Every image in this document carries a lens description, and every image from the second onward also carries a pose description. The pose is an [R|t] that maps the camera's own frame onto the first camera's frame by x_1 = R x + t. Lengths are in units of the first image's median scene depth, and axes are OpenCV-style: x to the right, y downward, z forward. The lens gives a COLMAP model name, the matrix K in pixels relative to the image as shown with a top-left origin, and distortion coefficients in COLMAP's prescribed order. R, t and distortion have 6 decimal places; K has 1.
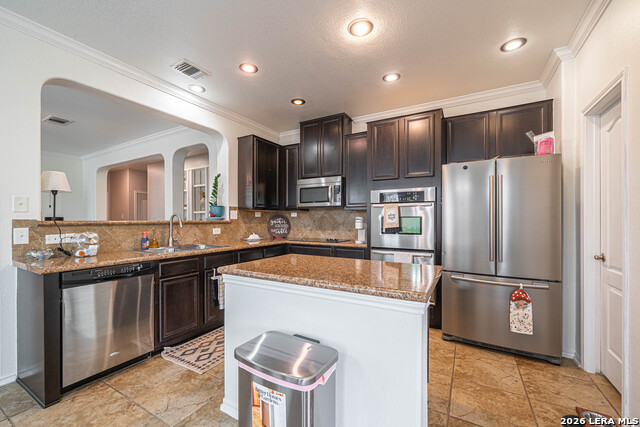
lens RADIAL K [[266.8, 0, 317.1], [0, 266.8, 219.7], [0, 0, 1]] dist [0.001289, -0.000267]
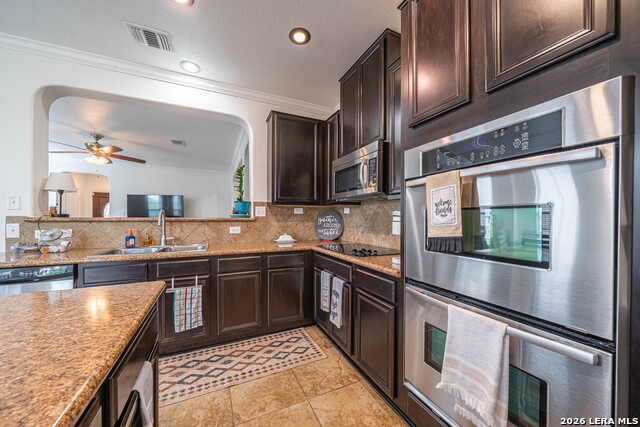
lens RADIAL K [[224.0, 0, 316.8], [0, 224.0, 218.8], [0, 0, 1]] dist [-0.005165, 0.000015]
pose [[0.815691, 0.003719, -0.578475, 0.271852], [-0.002447, 0.999993, 0.002979, 0.002976], [0.578482, -0.001015, 0.815694, 0.557090]]
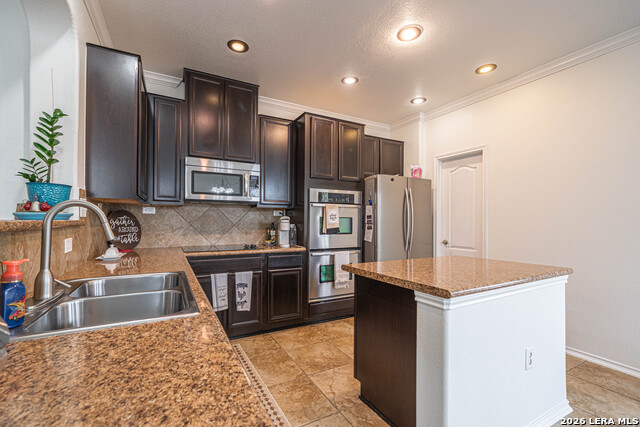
lens RADIAL K [[277.8, 0, 314.5], [0, 277.8, 219.9], [0, 0, 1]] dist [-0.003449, -0.000168]
pose [[0.526074, 0.005089, 0.850424, -0.548188], [-0.006376, 0.999978, -0.002040, 0.001659], [-0.850415, -0.004349, 0.526095, 0.442789]]
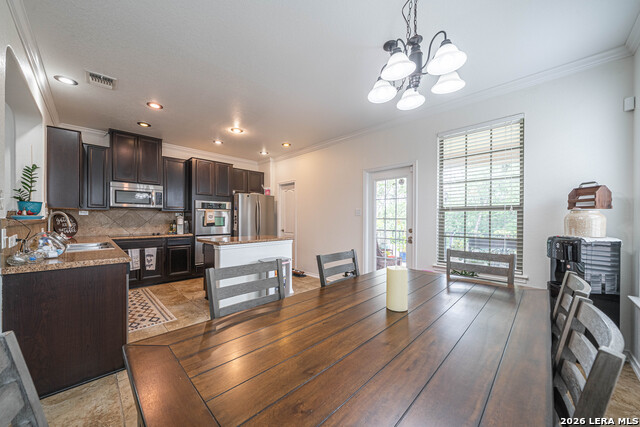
lens RADIAL K [[232.6, 0, 316.1], [0, 232.6, 218.6], [0, 0, 1]] dist [-0.002298, -0.000777]
pose [[0.262562, -0.001026, 0.964915, -0.883103], [-0.003558, 0.999992, 0.002031, -0.003802], [-0.964908, -0.003966, 0.262556, -0.069002]]
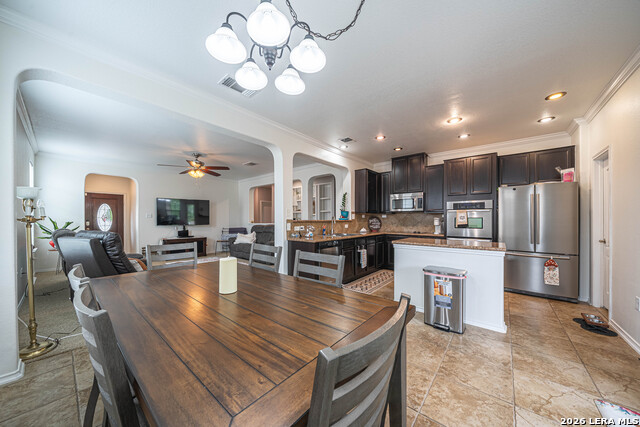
lens RADIAL K [[224.0, 0, 315.9], [0, 224.0, 219.0], [0, 0, 1]] dist [-0.005165, 0.000015]
pose [[0.983666, 0.000492, -0.180002, -0.312281], [-0.000744, 0.999999, -0.001332, -0.000714], [0.180001, 0.001444, 0.983665, -0.453340]]
